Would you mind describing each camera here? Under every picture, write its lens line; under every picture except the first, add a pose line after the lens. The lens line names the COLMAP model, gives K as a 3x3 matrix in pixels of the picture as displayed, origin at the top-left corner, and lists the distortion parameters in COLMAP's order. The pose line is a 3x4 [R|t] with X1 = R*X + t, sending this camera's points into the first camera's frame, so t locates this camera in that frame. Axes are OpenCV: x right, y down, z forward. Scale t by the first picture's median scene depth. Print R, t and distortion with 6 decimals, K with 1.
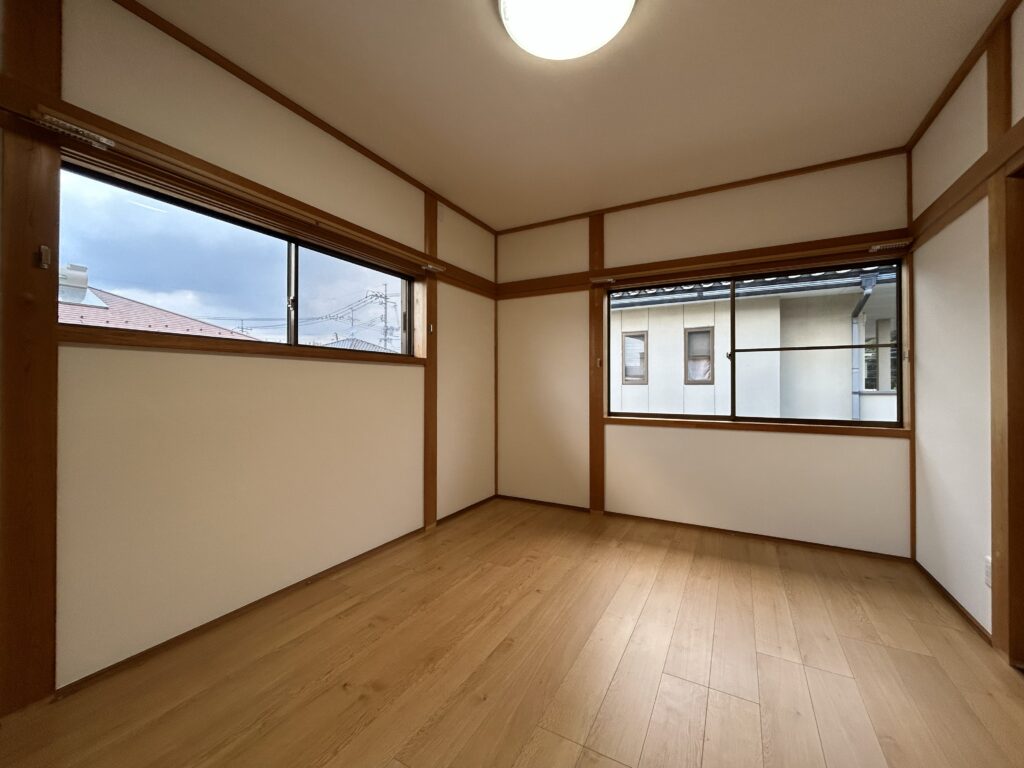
lens RADIAL K [[413.6, 0, 512.0], [0, 413.6, 384.0], [0, 0, 1]] dist [0.000912, 0.005185]
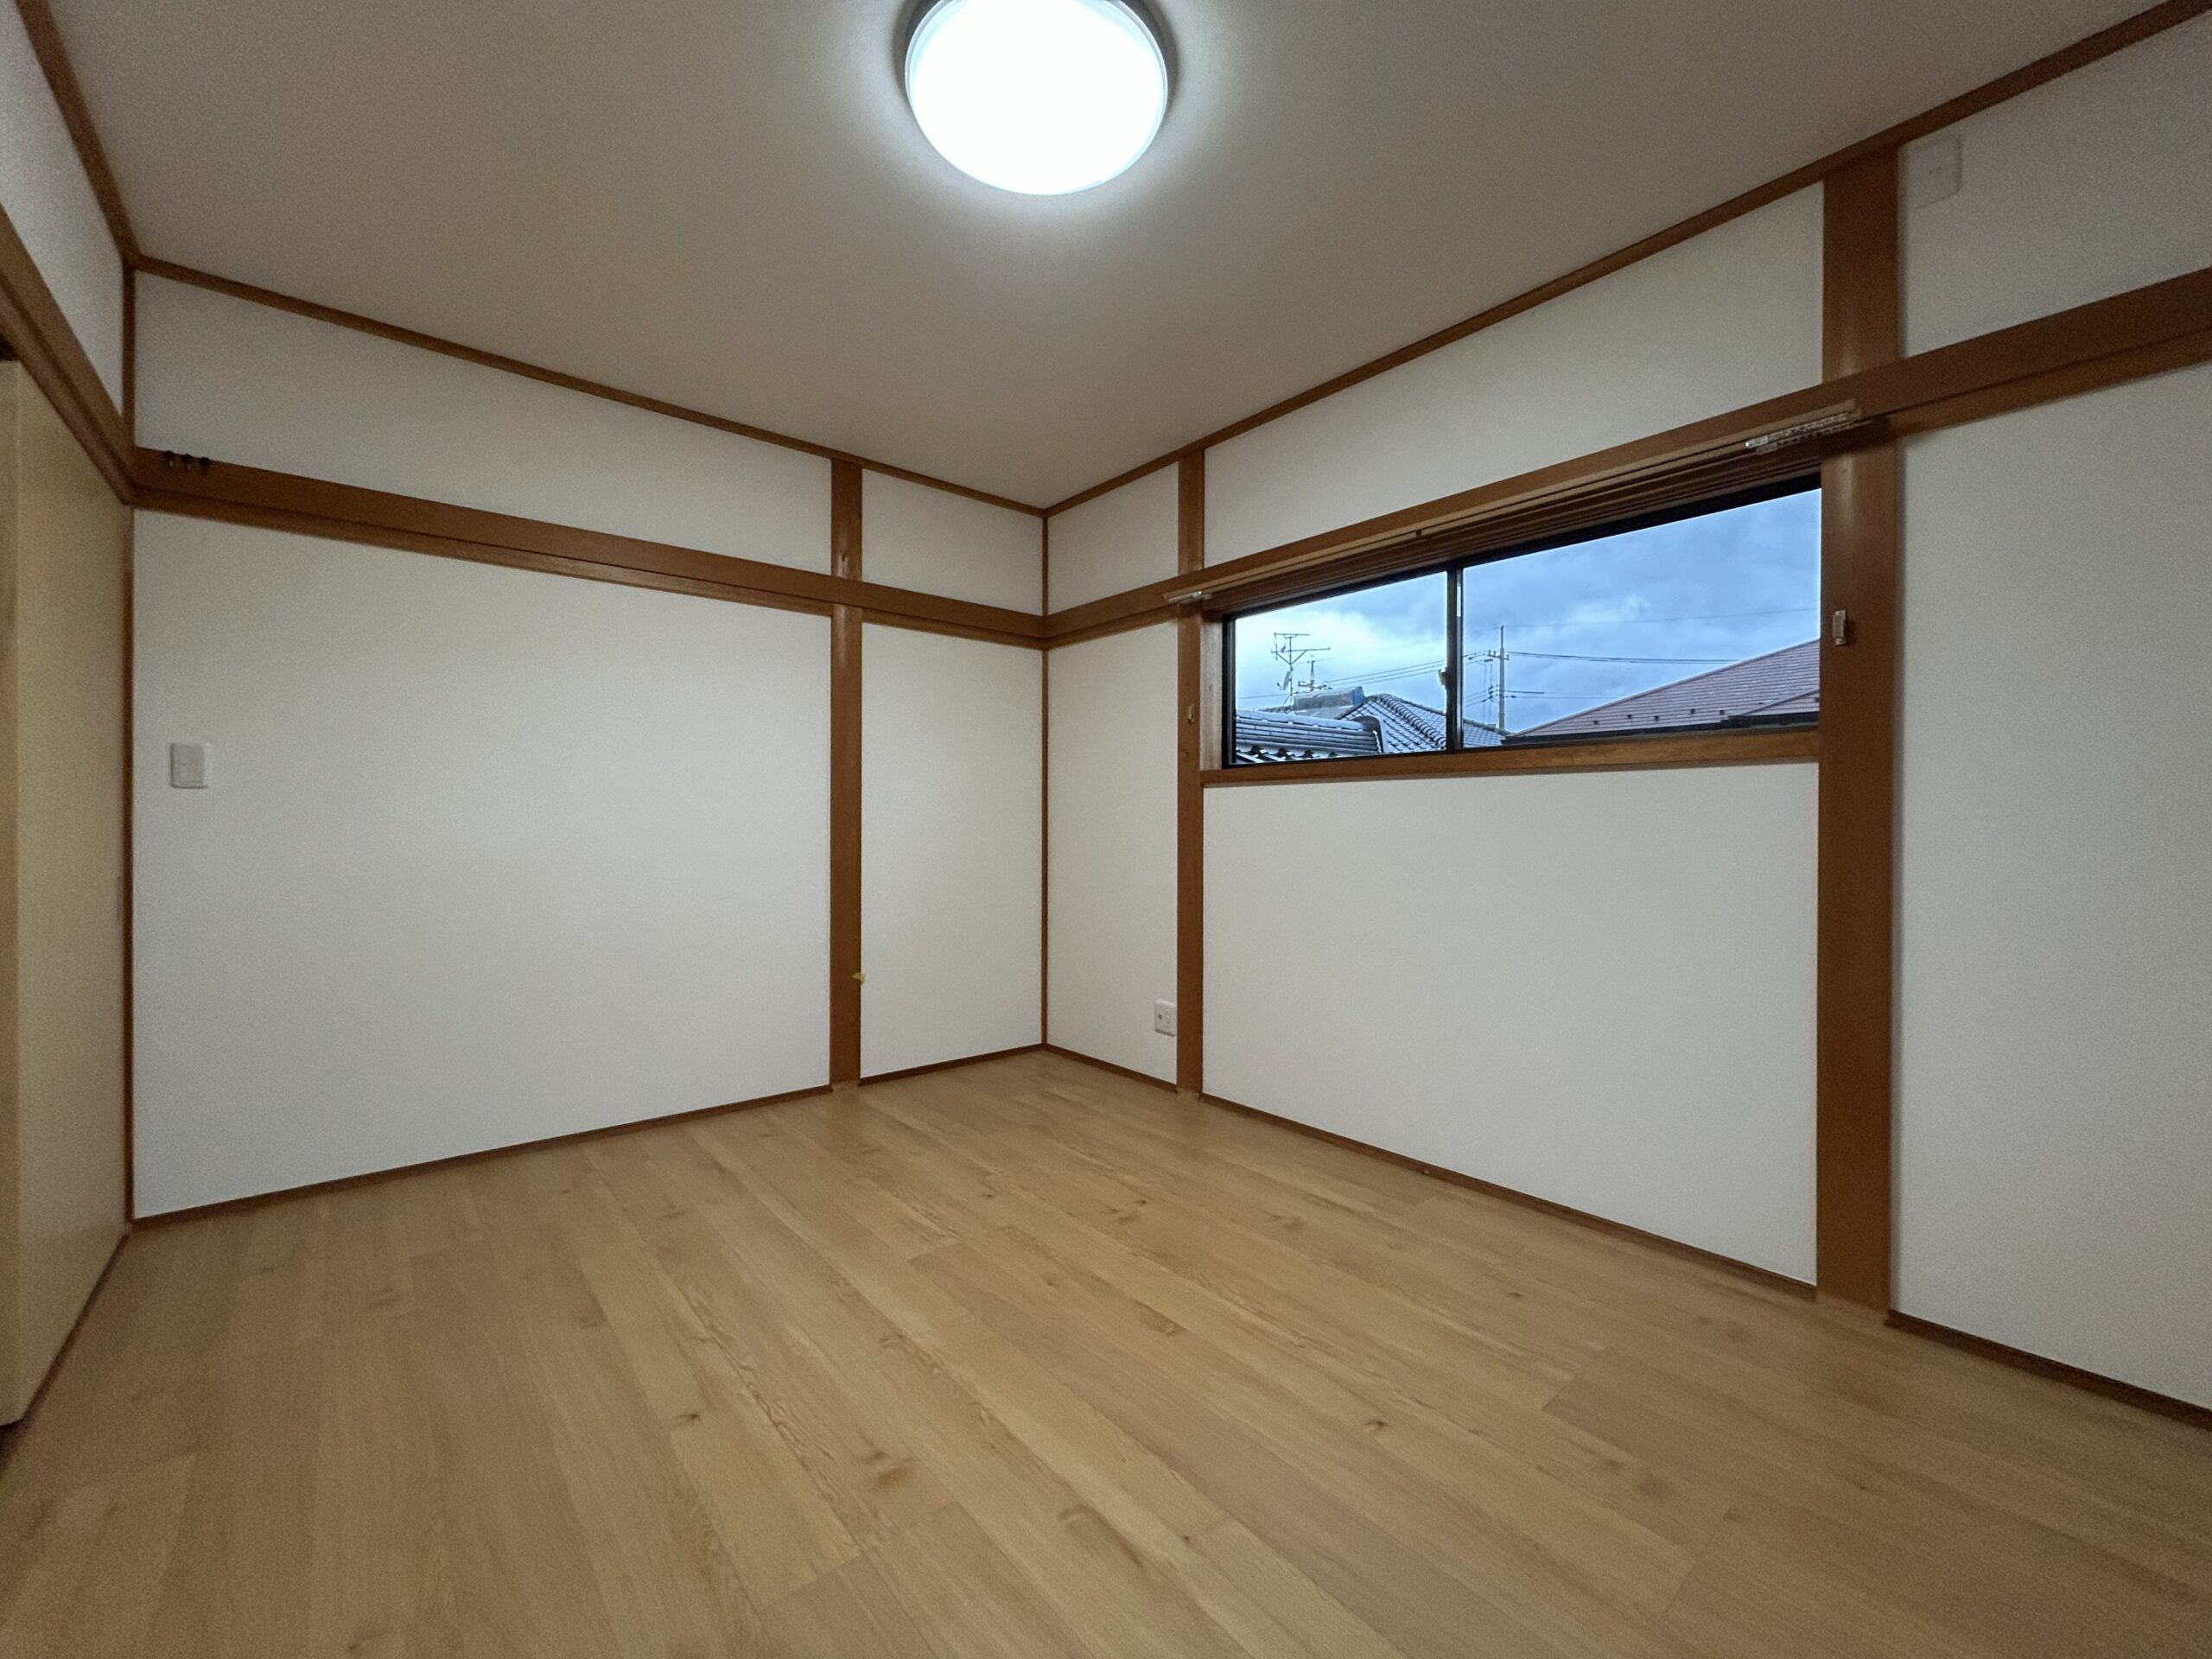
lens RADIAL K [[893.4, 0, 1106.0], [0, 893.4, 829.5], [0, 0, 1]] dist [0.000912, 0.005185]
pose [[-0.354070, 0.004301, -0.935209, 0.907980], [0.003811, 0.999988, 0.003156, 0.007040], [0.935211, -0.002447, -0.354082, 1.150778]]
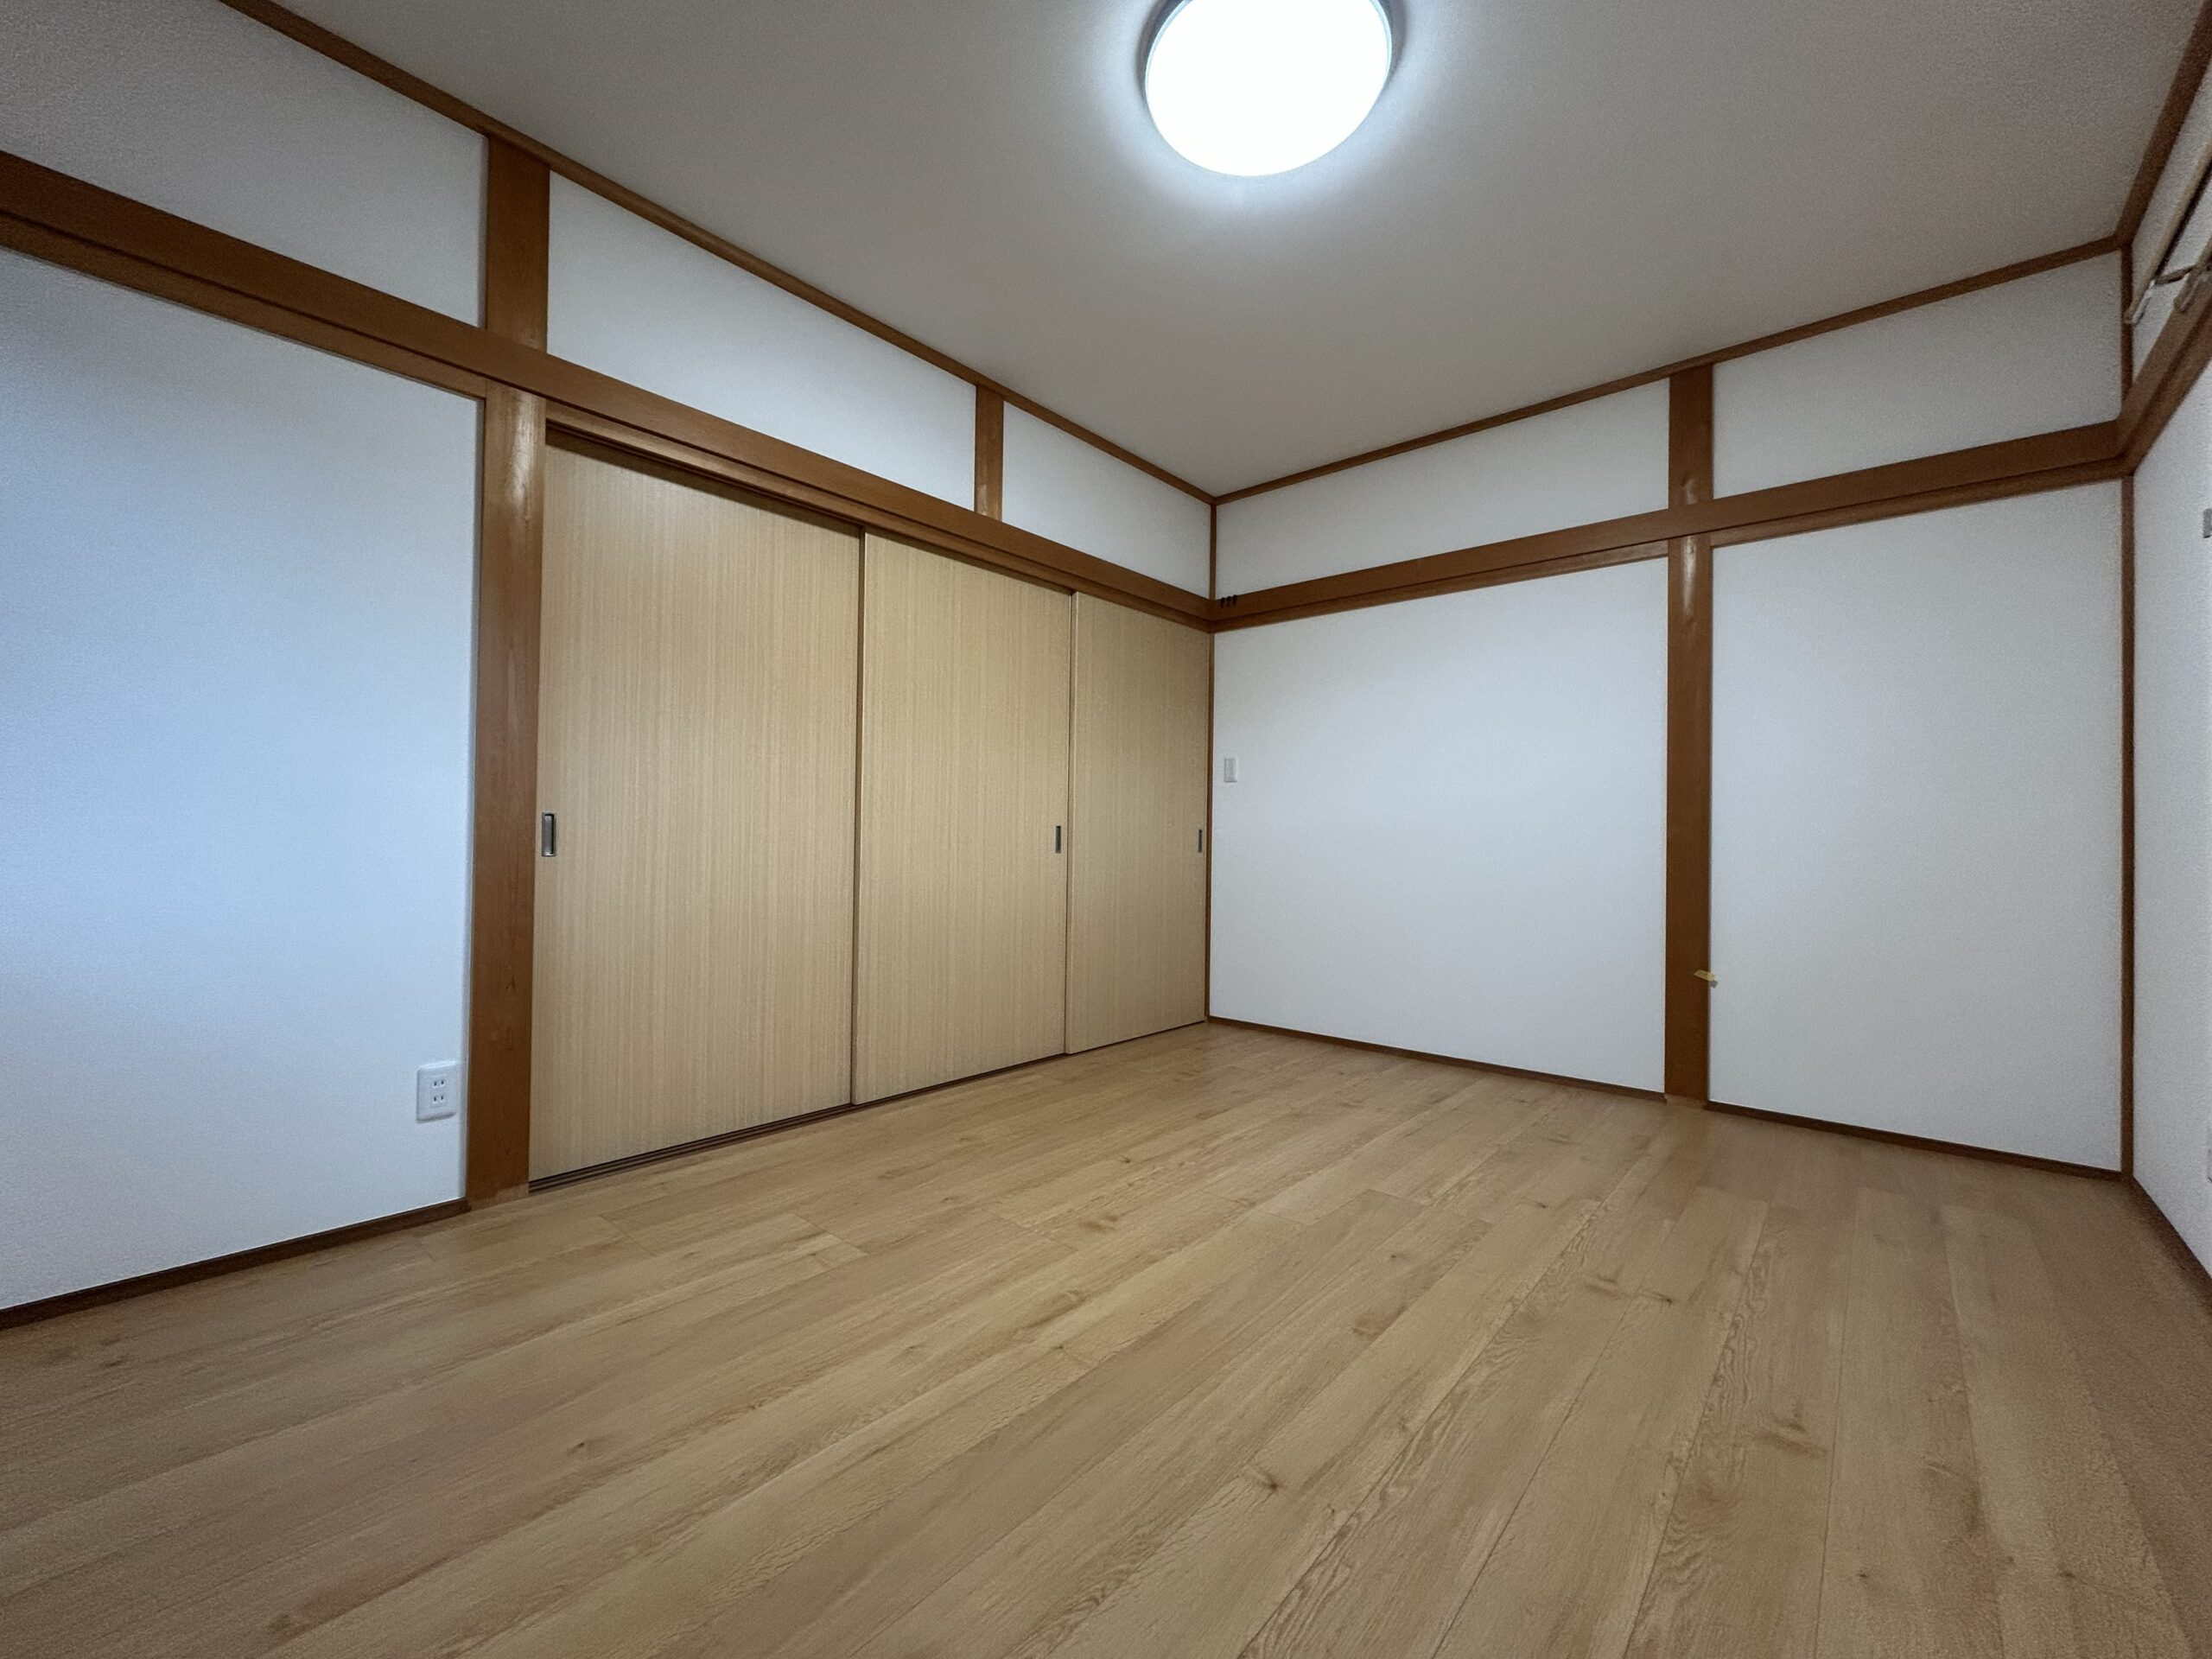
lens RADIAL K [[893.4, 0, 1106.0], [0, 893.4, 829.5], [0, 0, 1]] dist [0.000912, 0.005185]
pose [[-0.977406, -0.013034, 0.210968, 0.057404], [-0.017413, 0.999670, -0.018911, 0.108960], [-0.210652, -0.022158, -0.977310, 1.729640]]
